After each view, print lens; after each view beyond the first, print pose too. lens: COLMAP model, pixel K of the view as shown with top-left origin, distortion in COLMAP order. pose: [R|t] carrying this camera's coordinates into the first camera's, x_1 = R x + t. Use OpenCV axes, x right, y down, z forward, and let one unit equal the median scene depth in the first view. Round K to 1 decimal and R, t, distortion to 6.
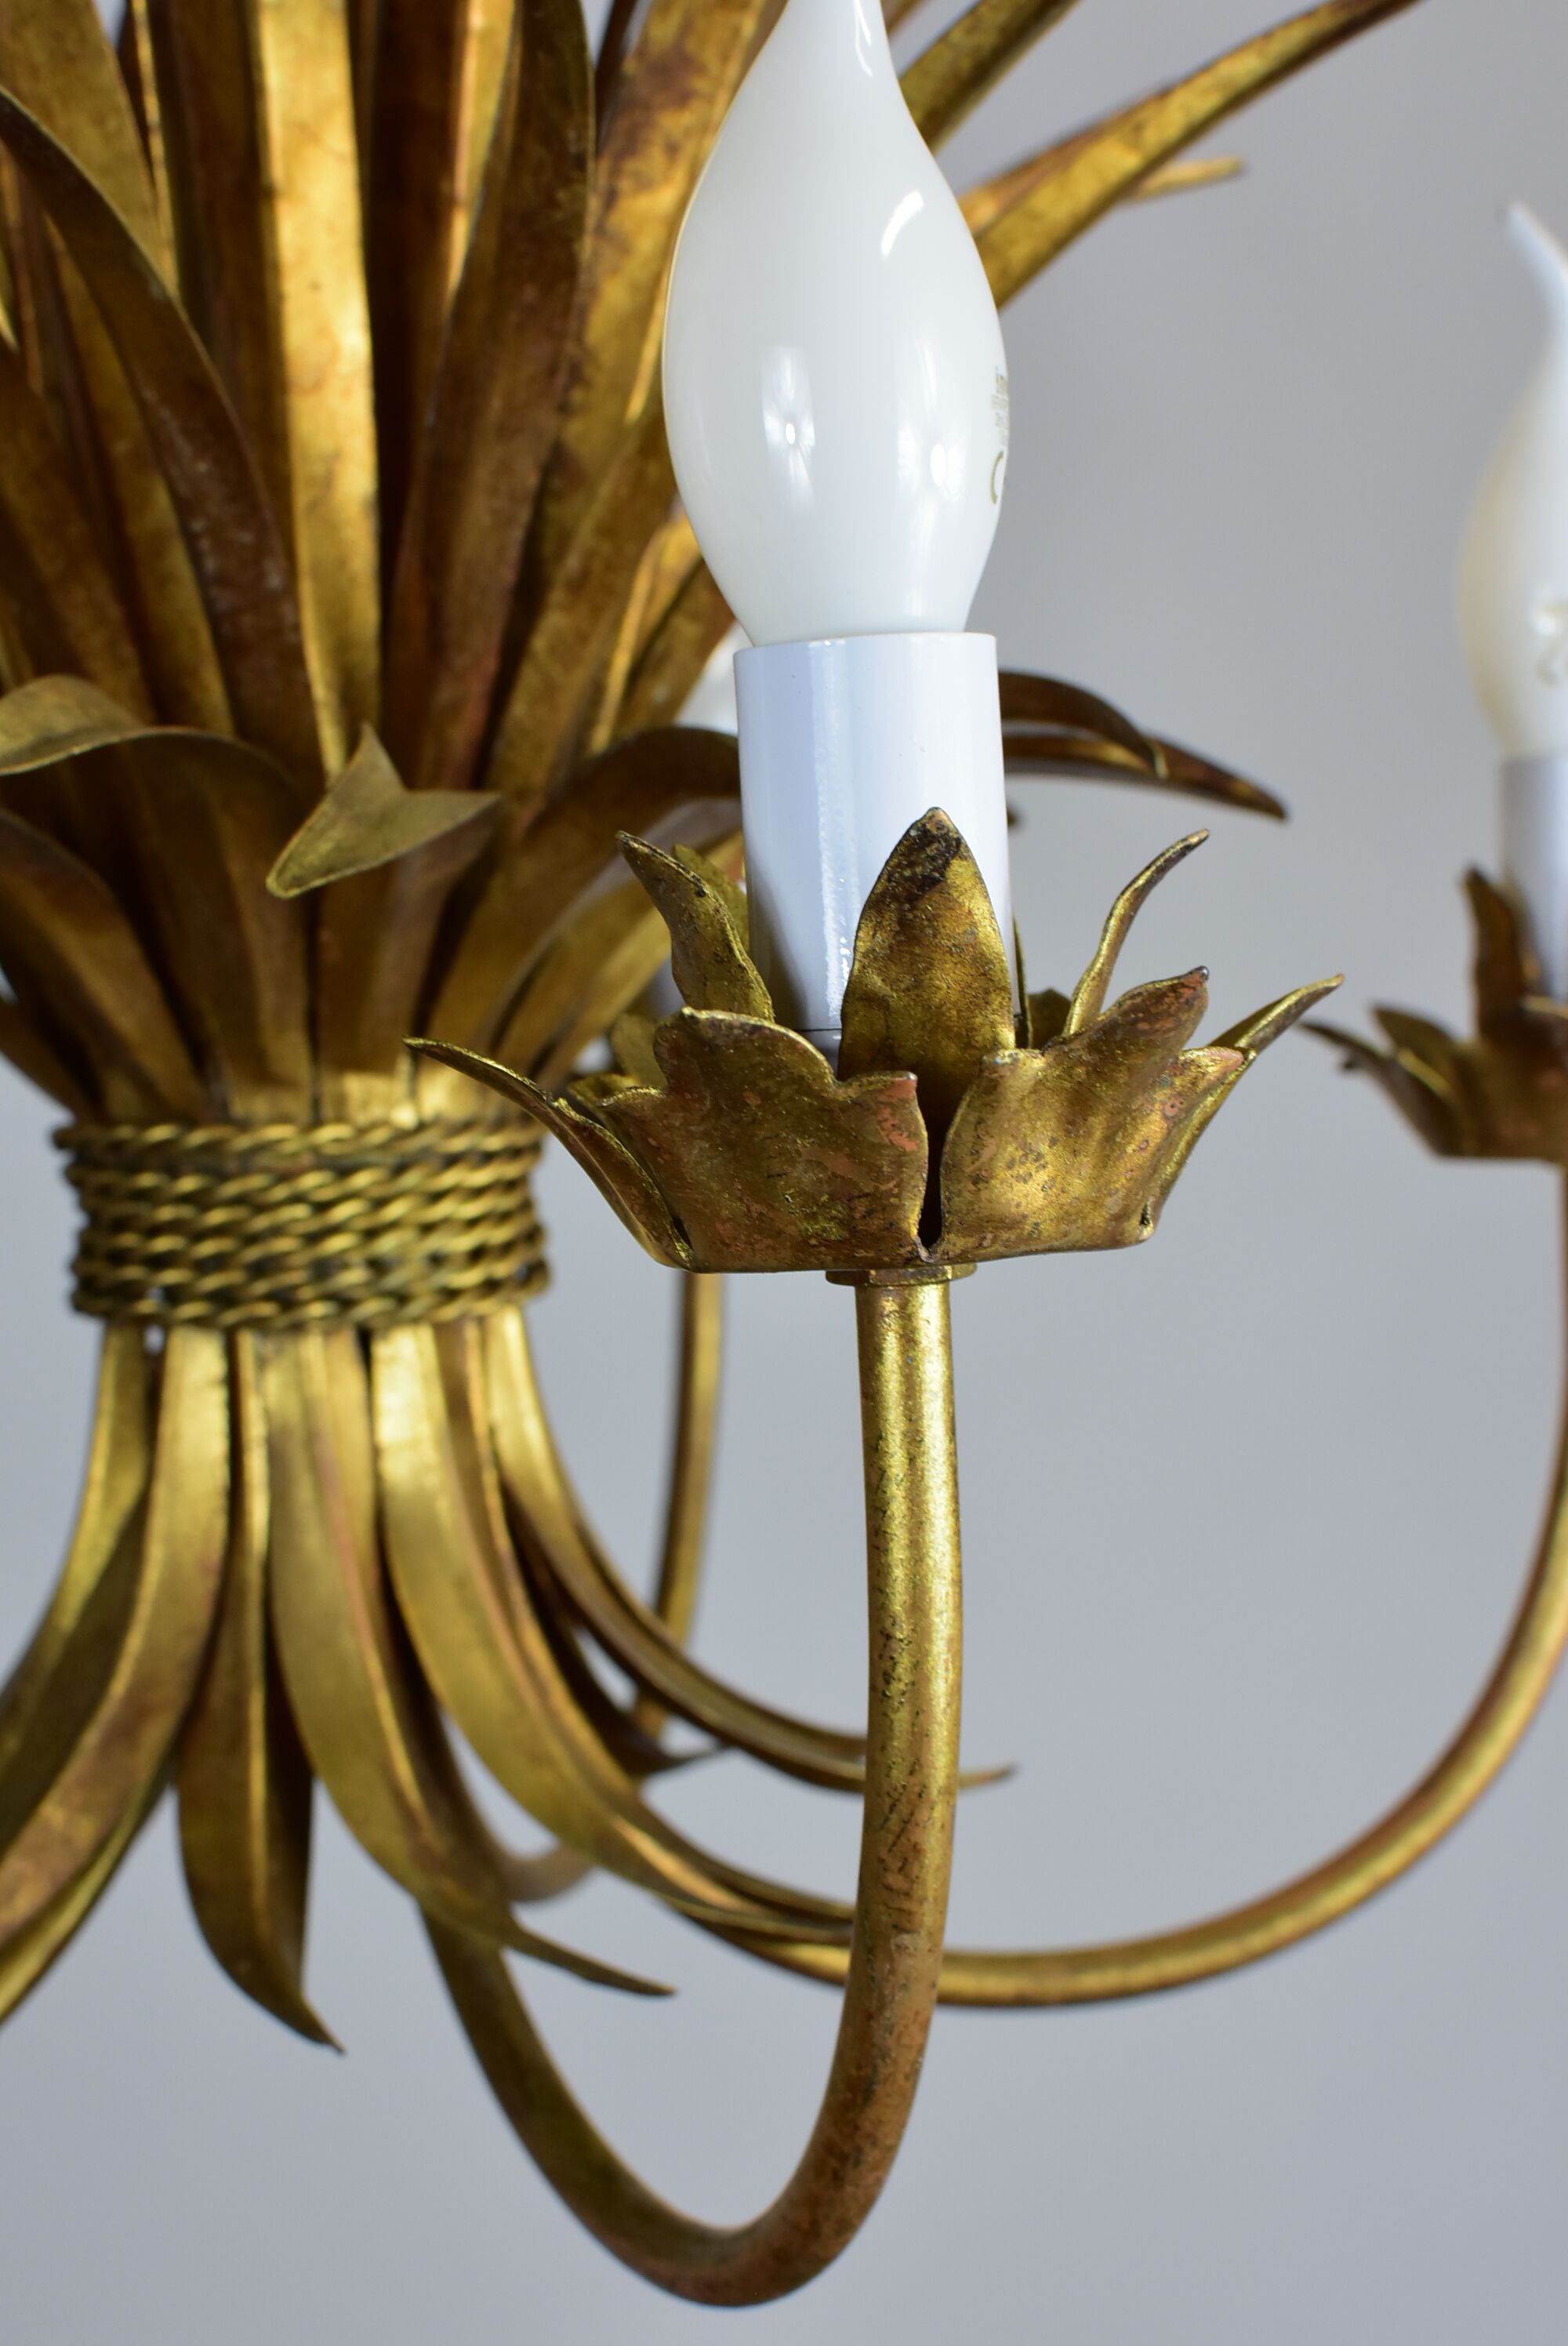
lens RADIAL K [[3606.6, 0, 784.0], [0, 3606.6, 1173.0], [0, 0, 1]] dist [0.000476, 0.033288]
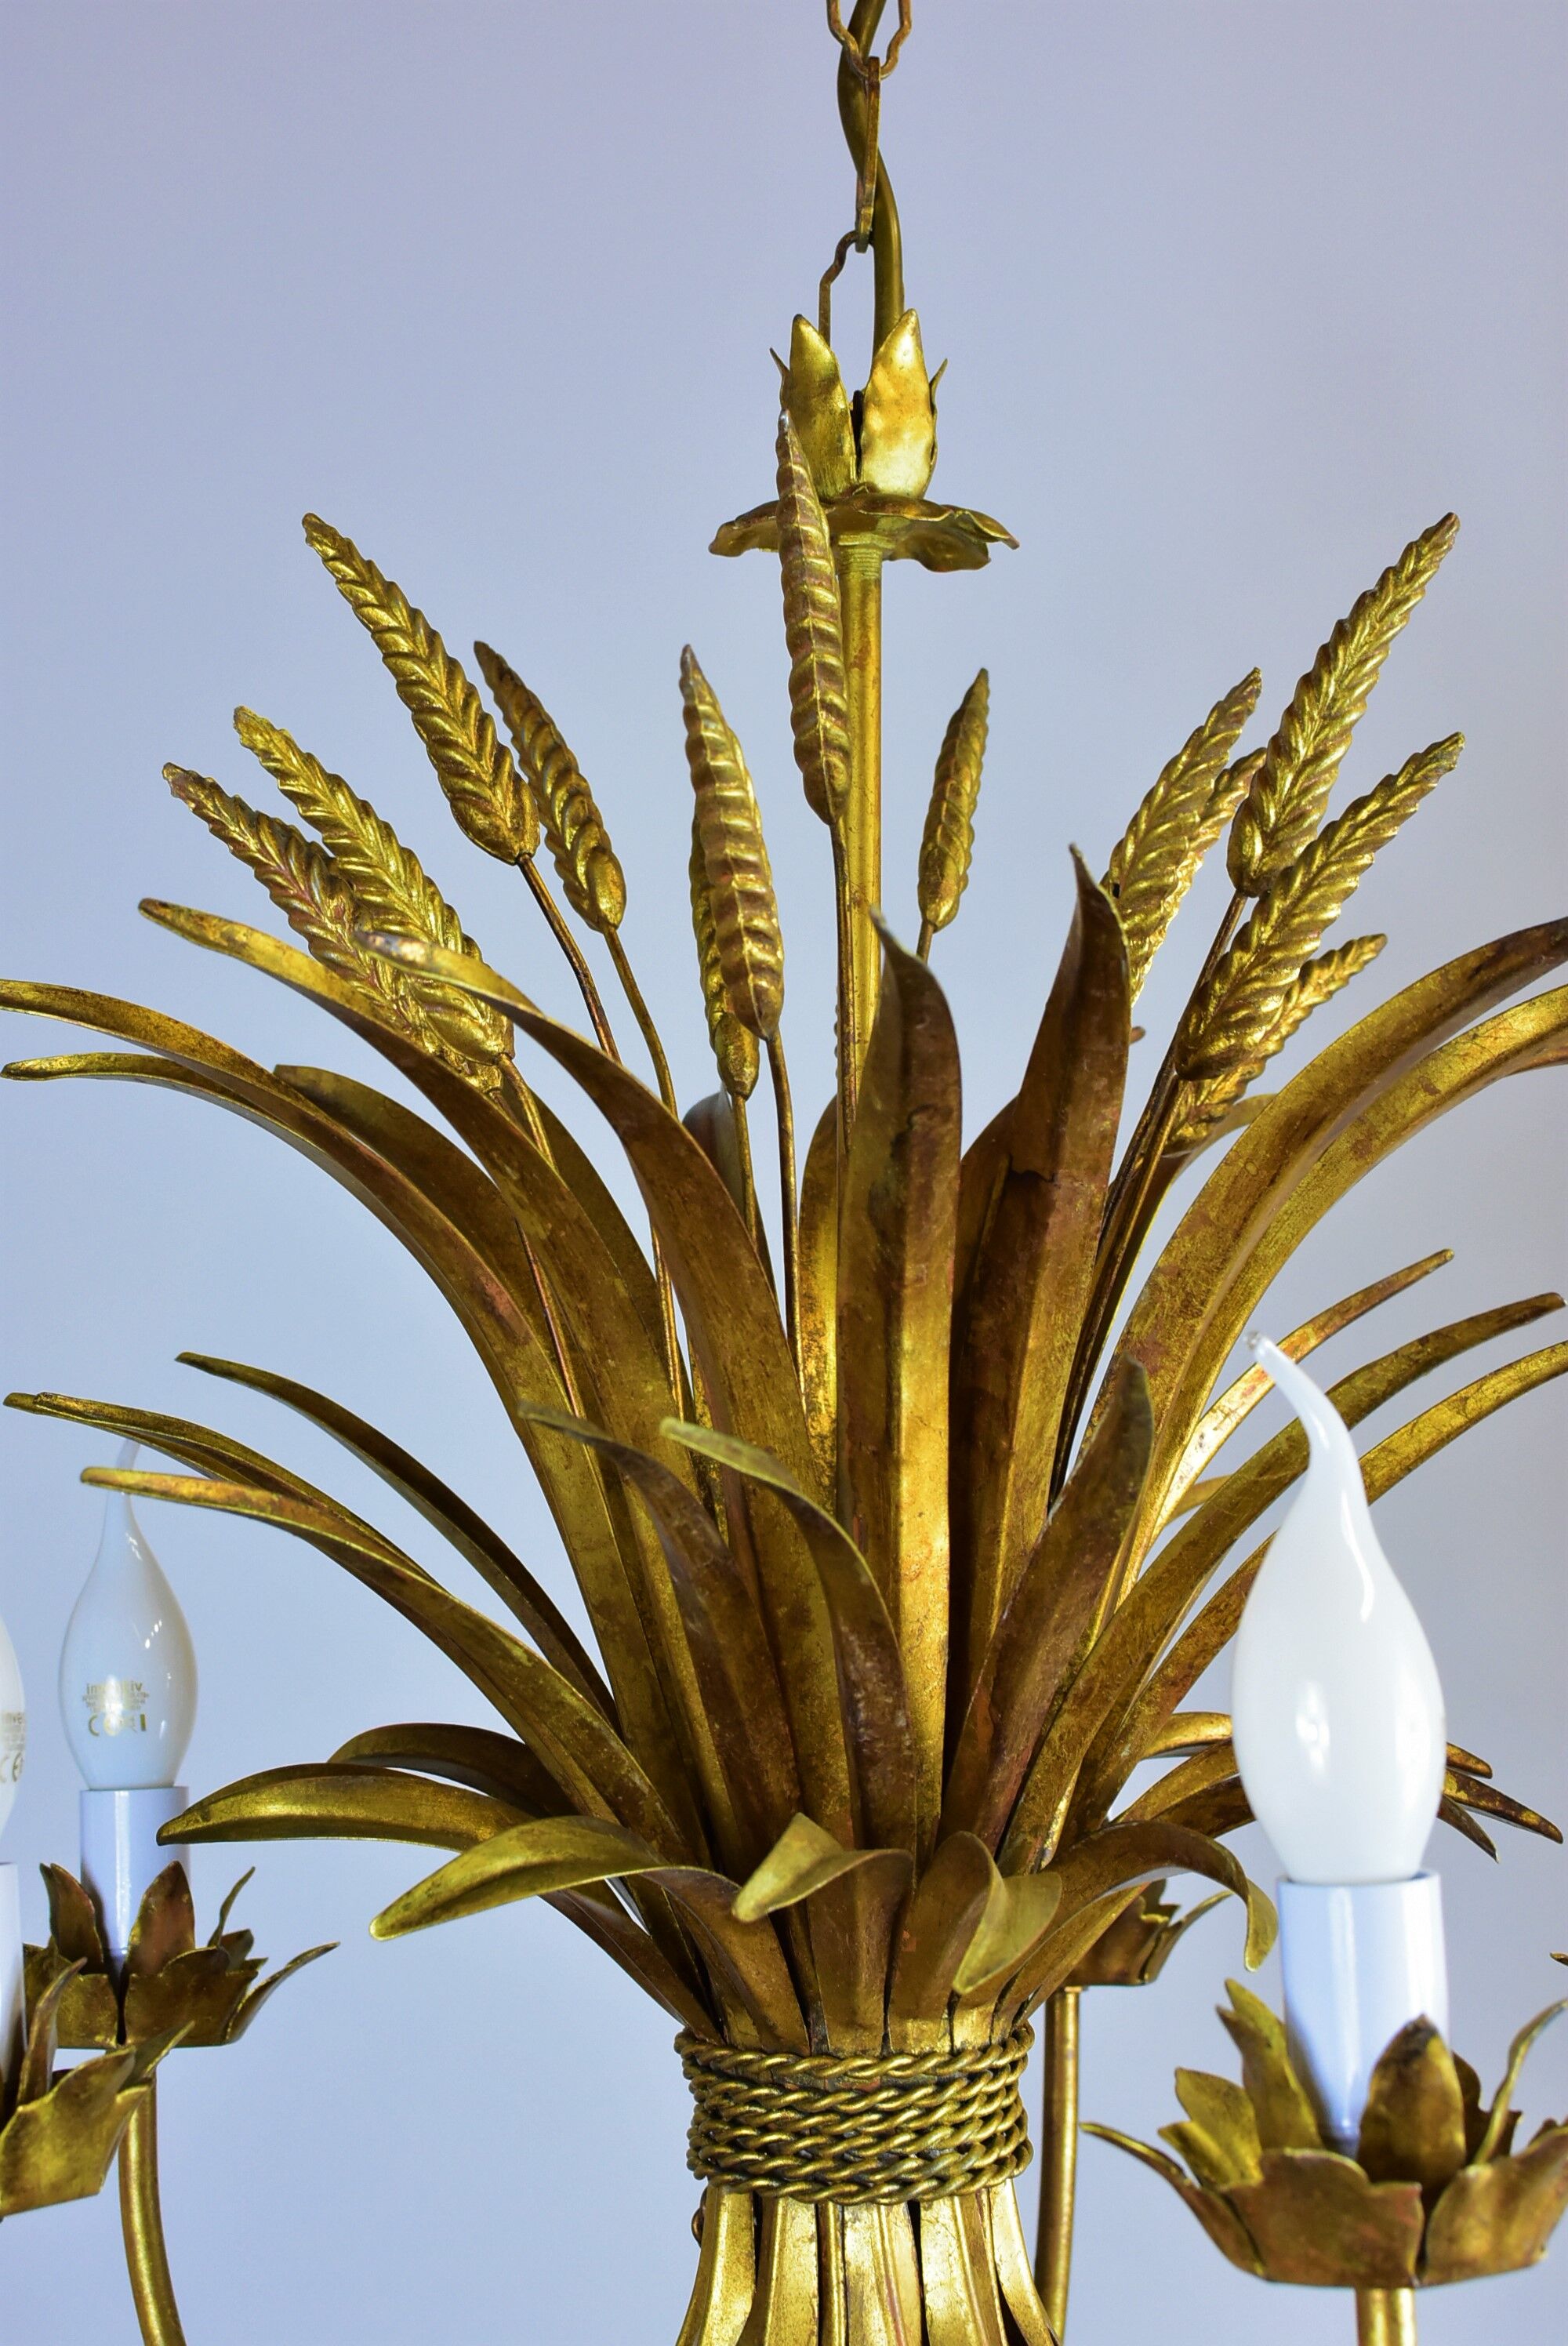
lens RADIAL K [[3606.6, 0, 784.0], [0, 3606.6, 1173.0], [0, 0, 1]] dist [0.000476, 0.033288]
pose [[0.999840, 0.004046, -0.017414, -0.156814], [-0.006322, 0.991133, -0.132726, -0.181972], [0.016723, 0.132815, 0.991000, -0.494921]]
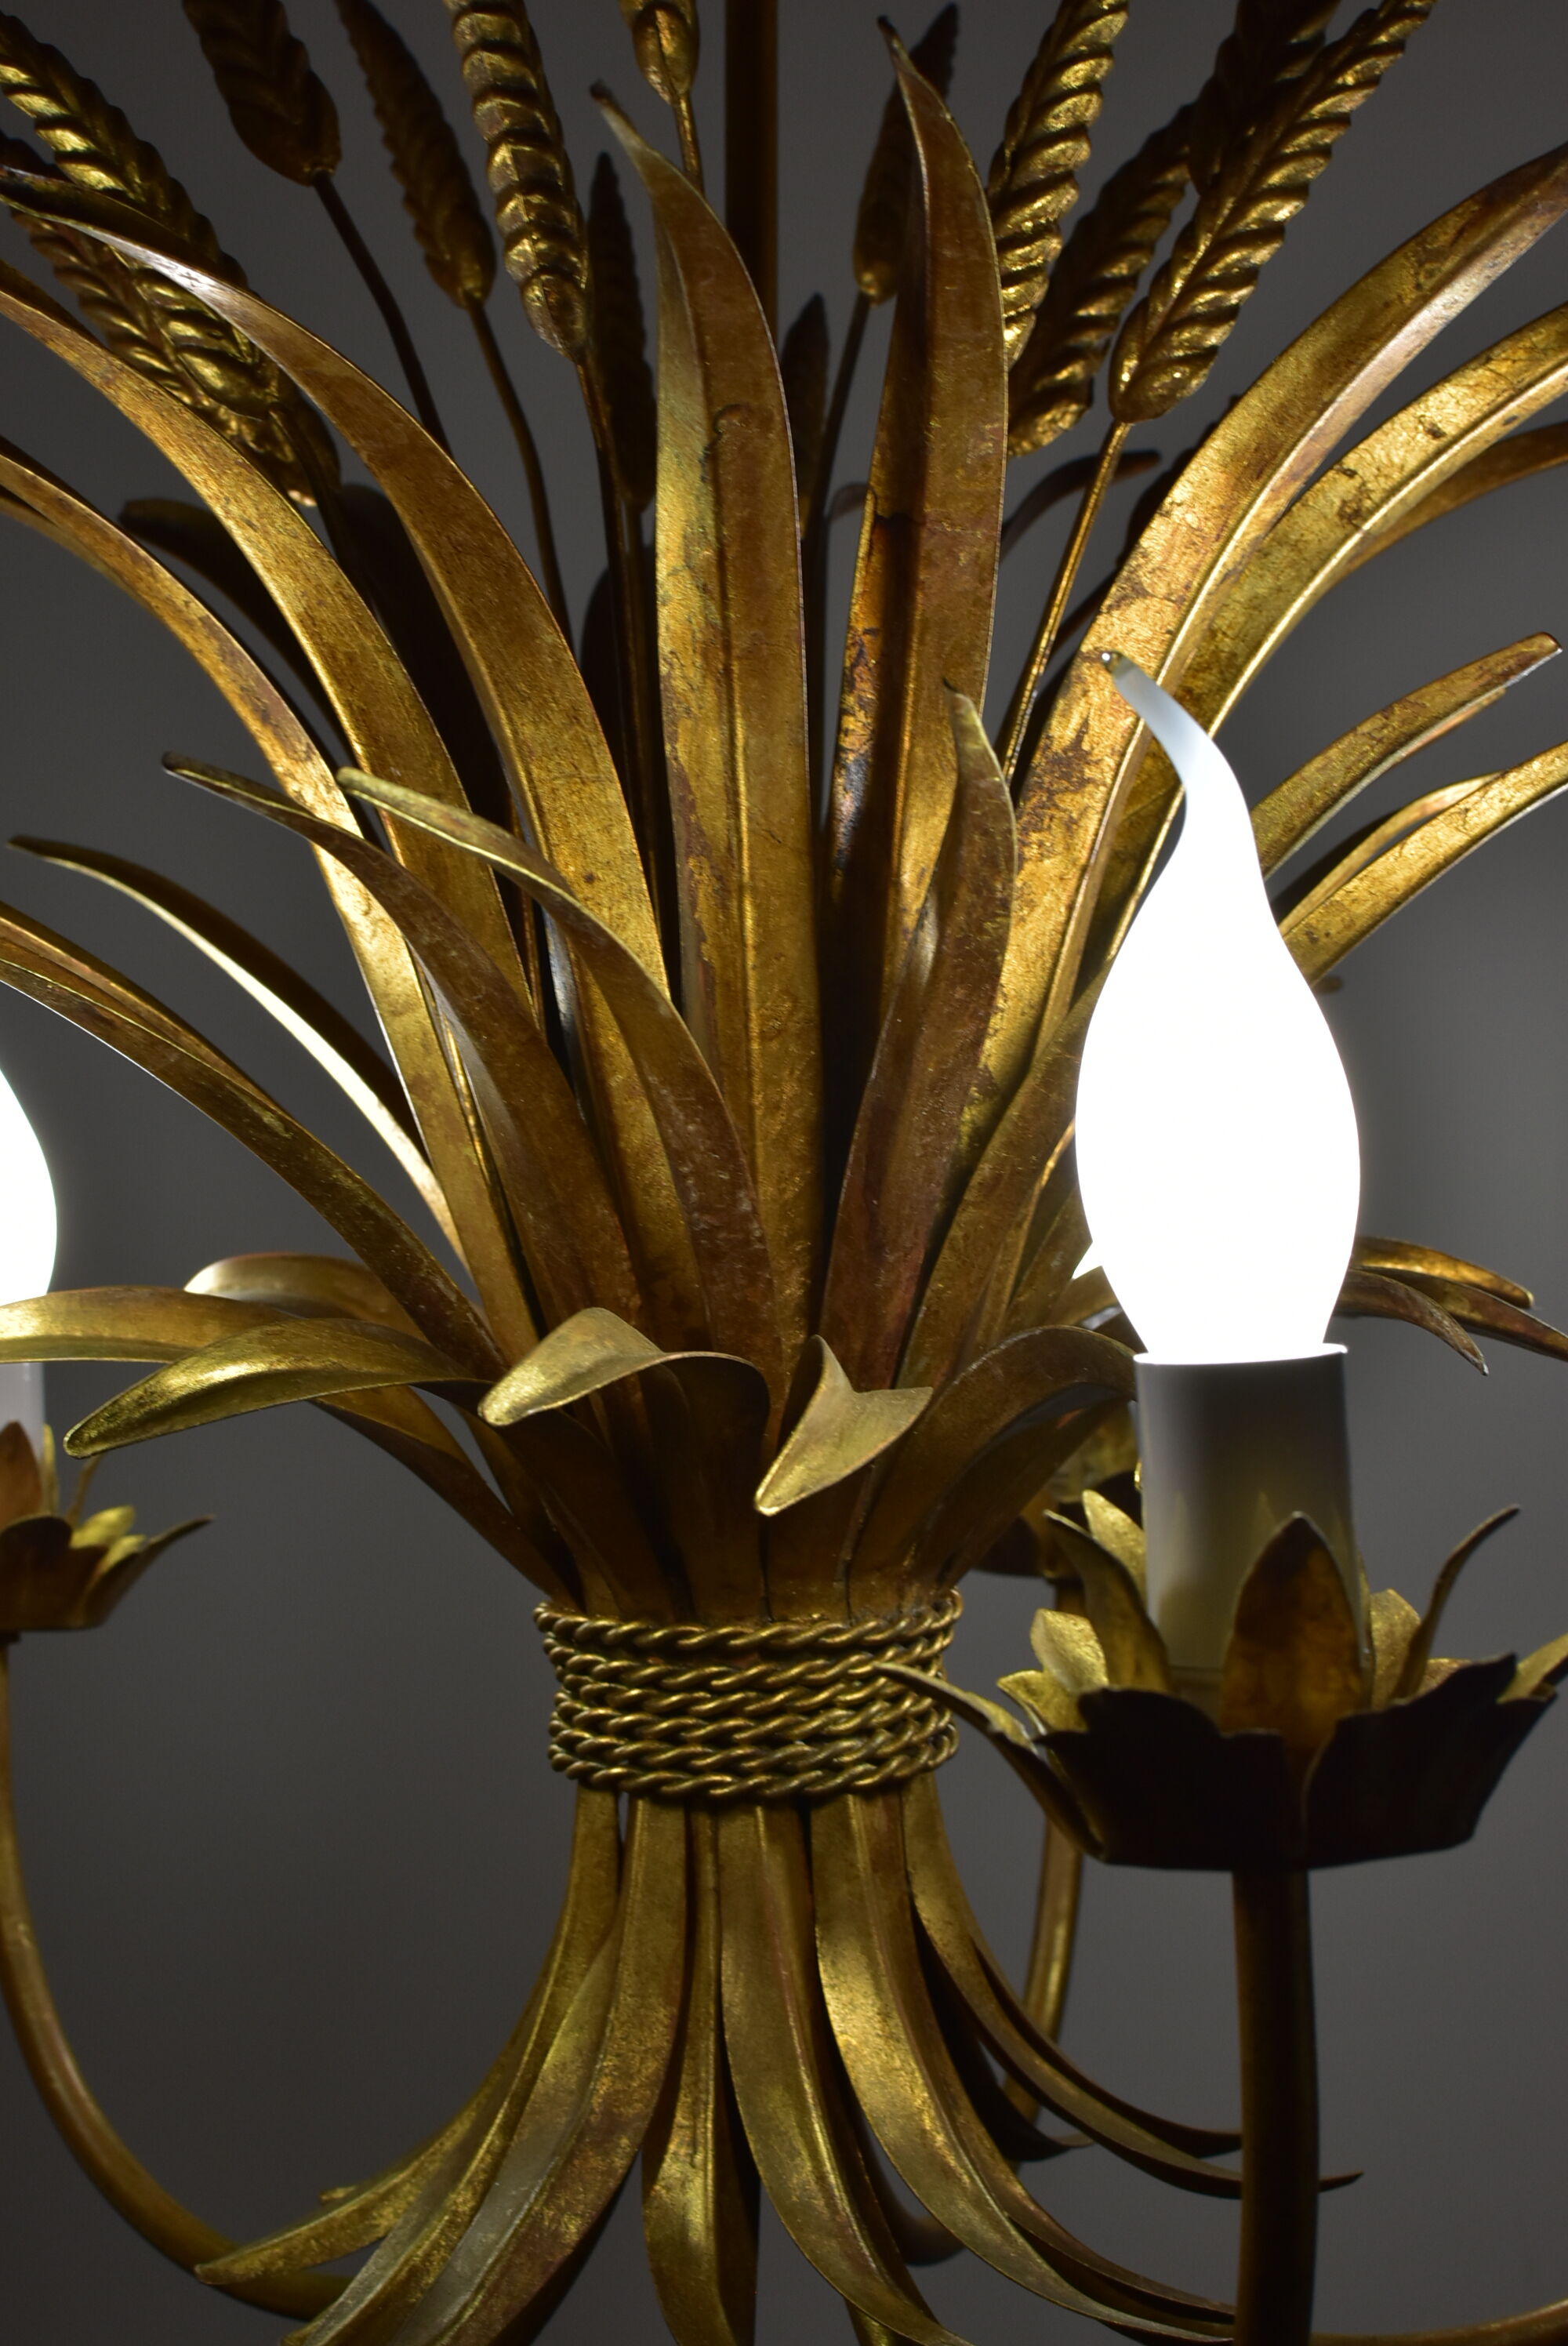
lens RADIAL K [[3606.6, 0, 784.0], [0, 3606.6, 1173.0], [0, 0, 1]] dist [0.000476, 0.033288]
pose [[0.995854, 0.002303, -0.090937, -0.016732], [-0.006921, 0.998700, -0.050494, -0.108376], [0.090703, 0.050914, 0.994576, -0.200039]]
